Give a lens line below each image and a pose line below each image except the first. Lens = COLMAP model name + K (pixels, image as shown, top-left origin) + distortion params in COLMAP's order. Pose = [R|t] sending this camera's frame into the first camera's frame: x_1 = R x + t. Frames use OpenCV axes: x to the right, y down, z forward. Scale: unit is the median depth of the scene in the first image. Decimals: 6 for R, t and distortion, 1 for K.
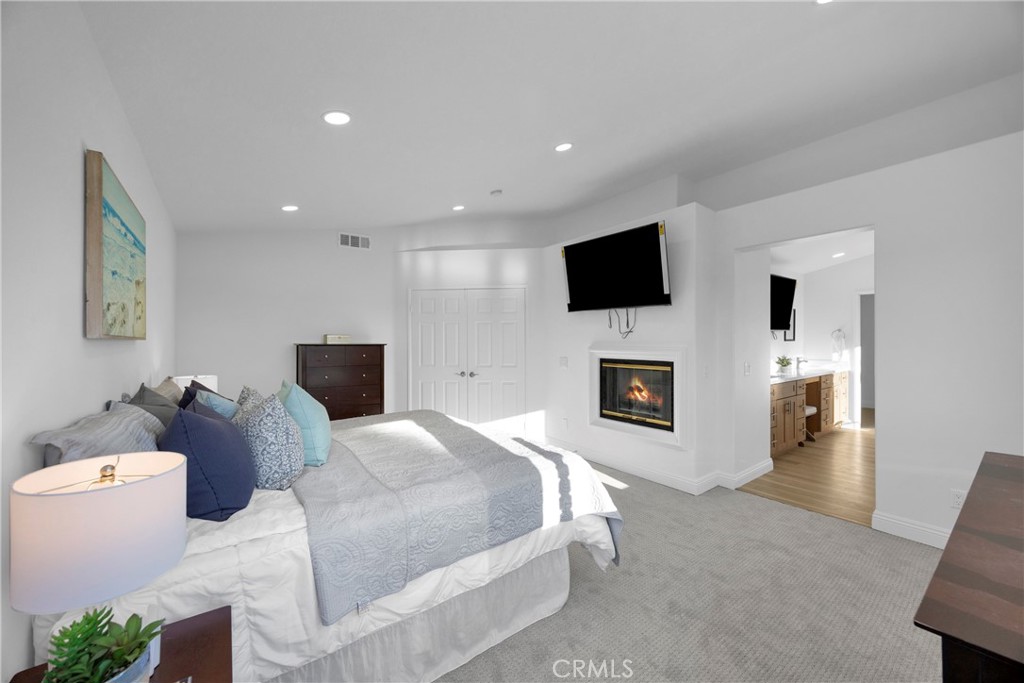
lens RADIAL K [[399.8, 0, 515.9], [0, 399.8, 339.5], [0, 0, 1]] dist [-0.001617, -0.000051]
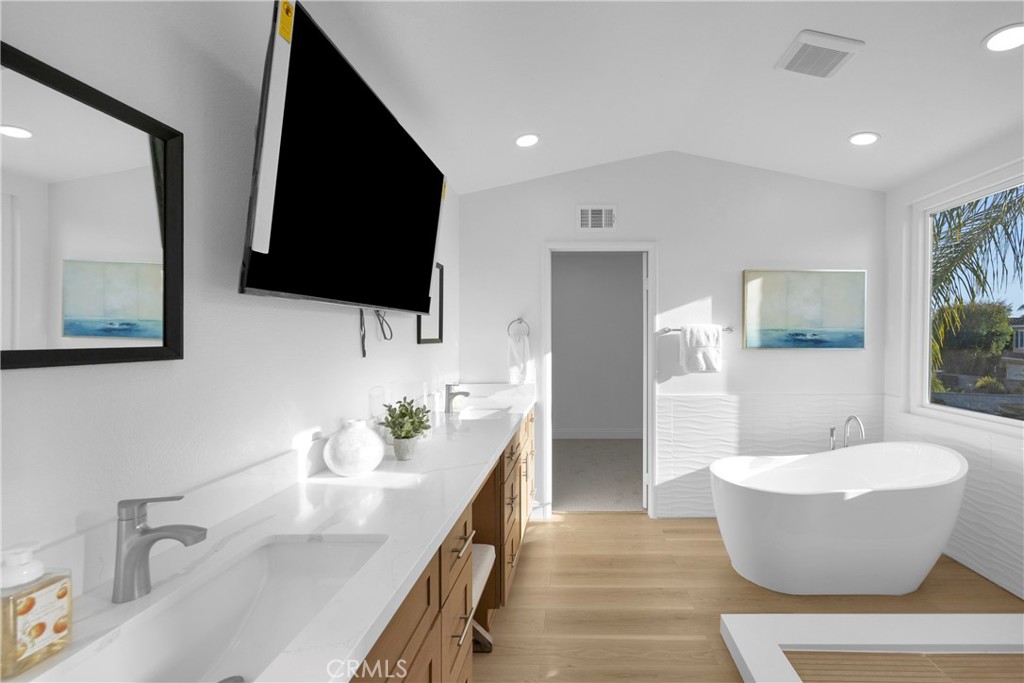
lens RADIAL K [[399.8, 0, 514.2], [0, 399.8, 342.3], [0, 0, 1]] dist [-0.001617, -0.000051]
pose [[0.717254, -0.006790, 0.696779, 0.476619], [0.006064, 0.999975, 0.003502, 0.002033], [-0.696785, 0.001714, 0.717278, 0.670260]]
